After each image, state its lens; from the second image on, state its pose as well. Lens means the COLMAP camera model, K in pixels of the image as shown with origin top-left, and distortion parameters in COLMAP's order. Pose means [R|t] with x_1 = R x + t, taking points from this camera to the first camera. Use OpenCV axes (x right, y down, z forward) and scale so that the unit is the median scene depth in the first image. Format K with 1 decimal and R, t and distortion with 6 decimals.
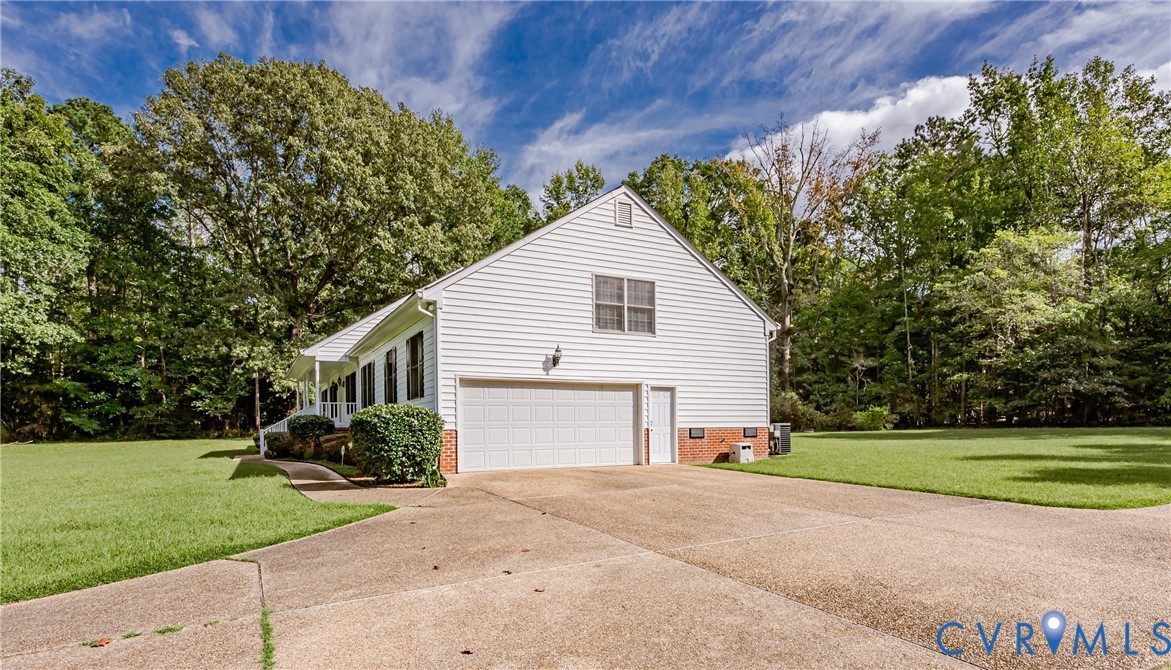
lens RADIAL K [[633.1, 0, 583.1], [0, 633.1, 434.2], [0, 0, 1]] dist [0.001712, 0.000303]
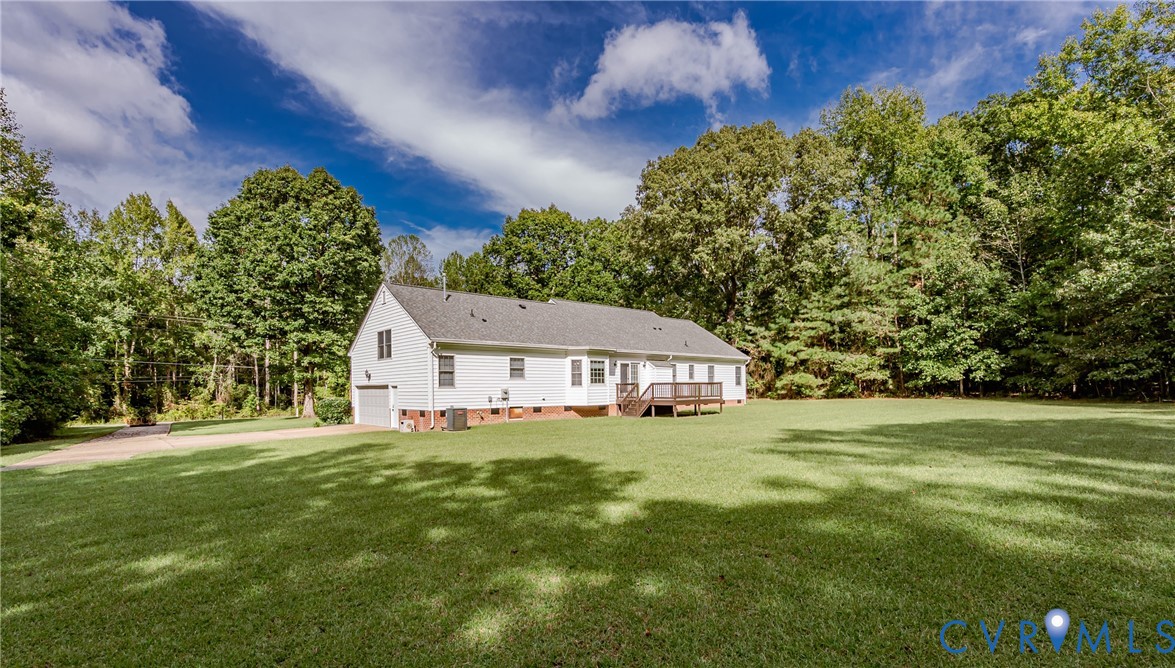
lens RADIAL K [[535.0, 0, 587.0], [0, 535.0, 386.5], [0, 0, 1]] dist [-0.001719, -0.000122]
pose [[0.229784, 0.006075, -0.973223, 1.596914], [0.007010, 0.999944, 0.007897, -0.074637], [0.973216, -0.008636, 0.229729, 1.085733]]
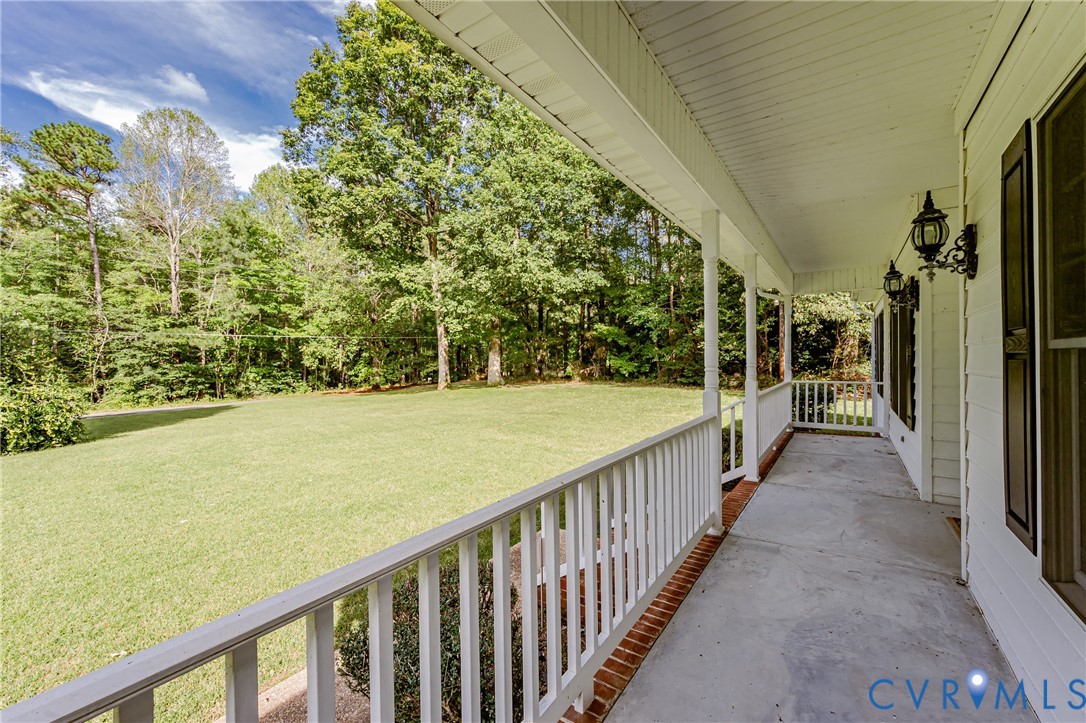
lens RADIAL K [[443.2, 0, 543.0], [0, 443.2, 361.5], [0, 0, 1]] dist [0.000568, -0.000026]
pose [[0.458770, 0.012877, -0.888462, -0.502073], [0.003044, 0.999866, 0.016063, -0.087955], [0.888550, -0.010073, 0.458669, 1.343236]]
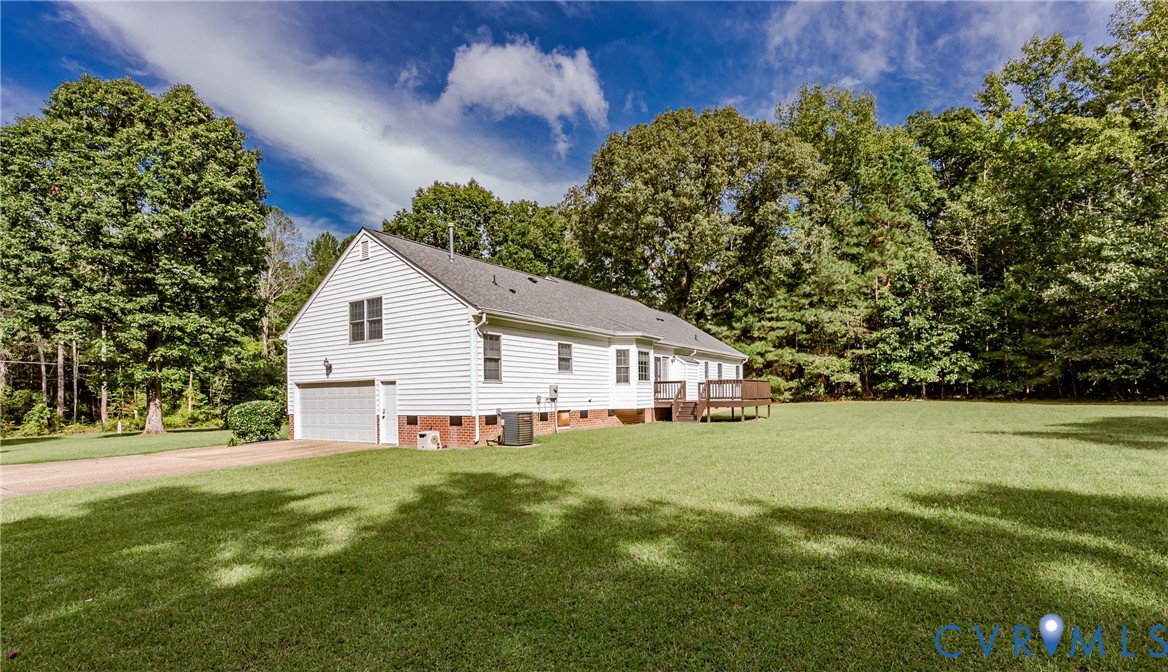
lens RADIAL K [[548.9, 0, 583.6], [0, 548.9, 390.2], [0, 0, 1]] dist [-0.000901, -0.000767]
pose [[0.471959, -0.004729, -0.881608, 1.128360], [0.008125, 0.999966, -0.001015, -0.049026], [0.881583, -0.006684, 0.471981, 0.762983]]
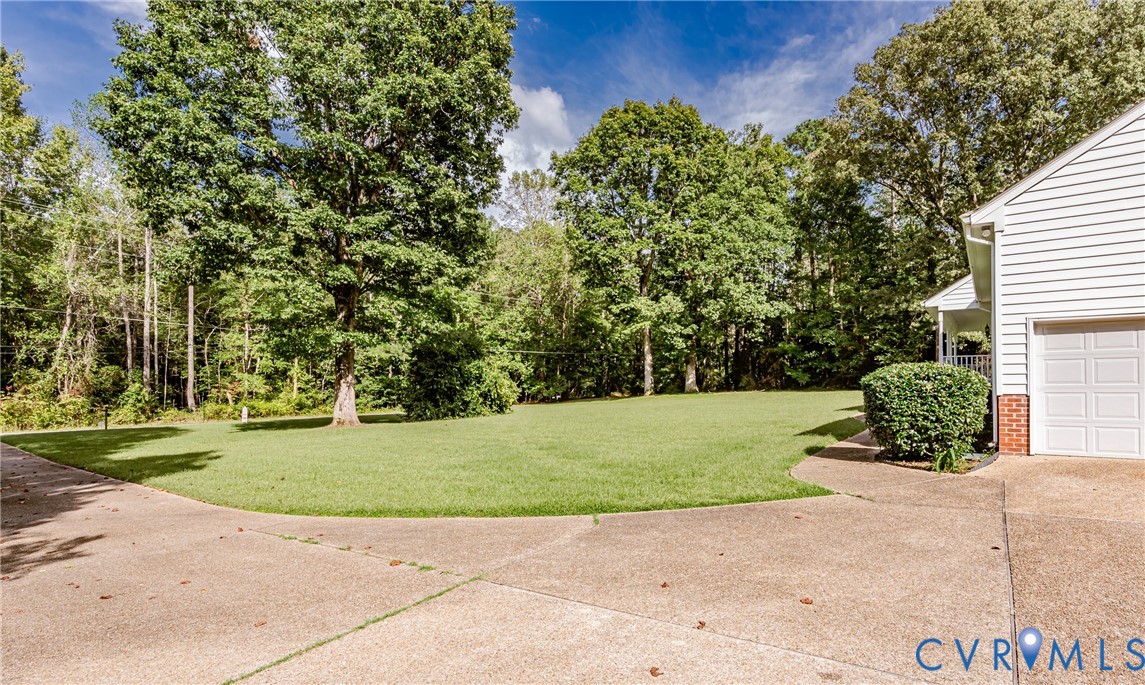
lens RADIAL K [[571.2, 0, 561.8], [0, 571.2, 379.6], [0, 0, 1]] dist [-0.000274, -0.000039]
pose [[0.425952, -0.001243, -0.904745, 0.121799], [-0.002405, 0.999994, -0.002506, -0.016041], [0.904742, 0.003243, 0.425947, 0.186670]]
